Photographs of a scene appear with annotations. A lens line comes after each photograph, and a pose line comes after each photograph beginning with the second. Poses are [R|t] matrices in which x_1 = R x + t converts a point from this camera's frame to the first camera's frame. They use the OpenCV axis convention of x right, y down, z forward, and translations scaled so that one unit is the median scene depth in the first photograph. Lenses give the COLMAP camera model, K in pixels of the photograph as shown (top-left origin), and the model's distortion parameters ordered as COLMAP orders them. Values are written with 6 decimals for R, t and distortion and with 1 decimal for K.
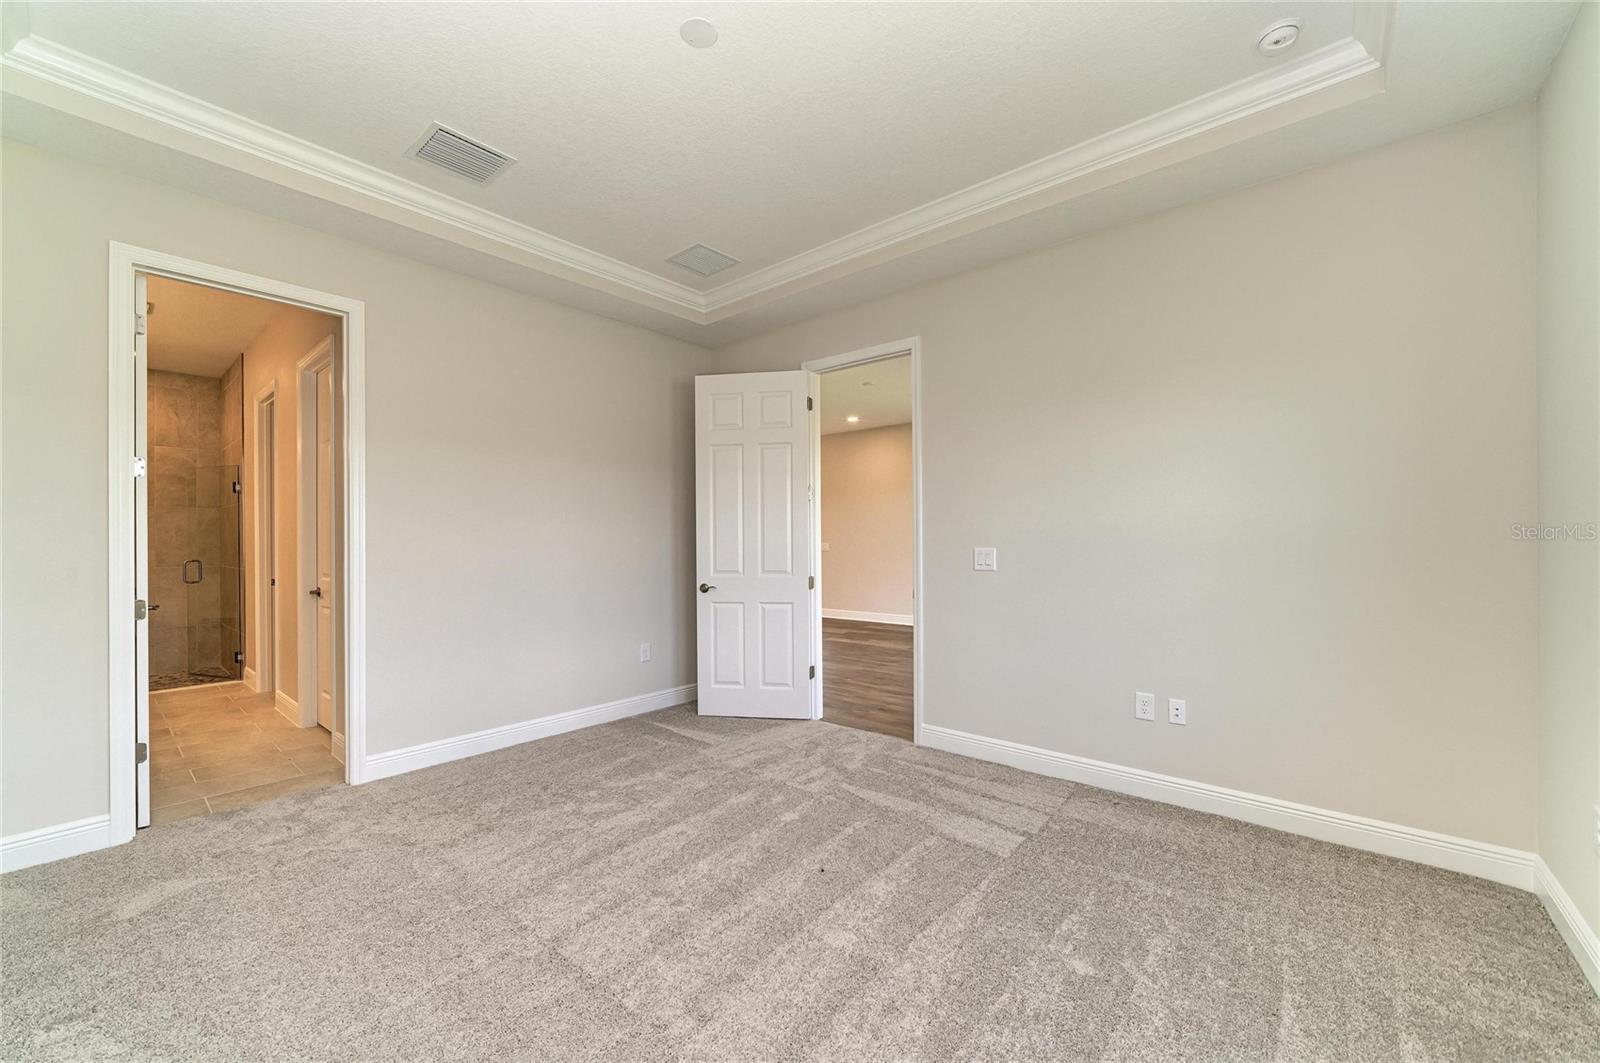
lens RADIAL K [[619.9, 0, 800.1], [0, 619.9, 531.4], [0, 0, 1]] dist [-0.000054, 0.000007]
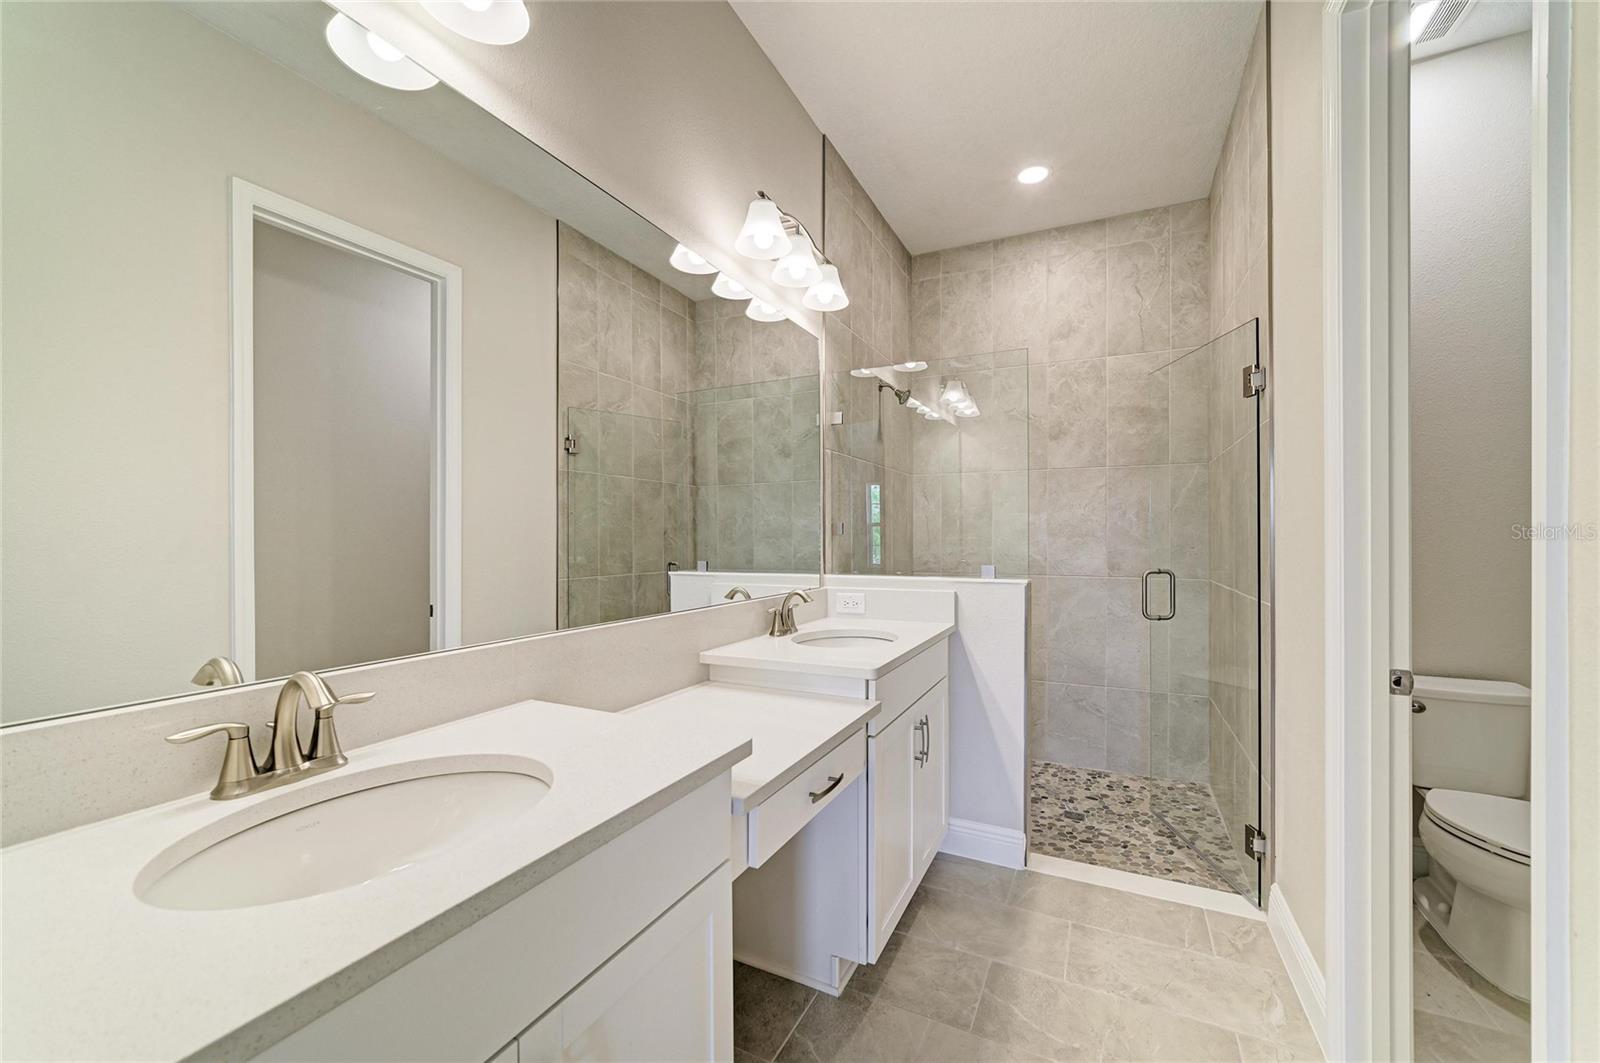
lens RADIAL K [[619.9, 0, 805.7], [0, 619.9, 531.1], [0, 0, 1]] dist [-0.000054, 0.000007]
pose [[0.252018, 0.003859, -0.967715, -0.559562], [-0.000913, 0.999993, 0.003750, 0.015454], [0.967722, -0.000061, 0.252020, 0.587507]]
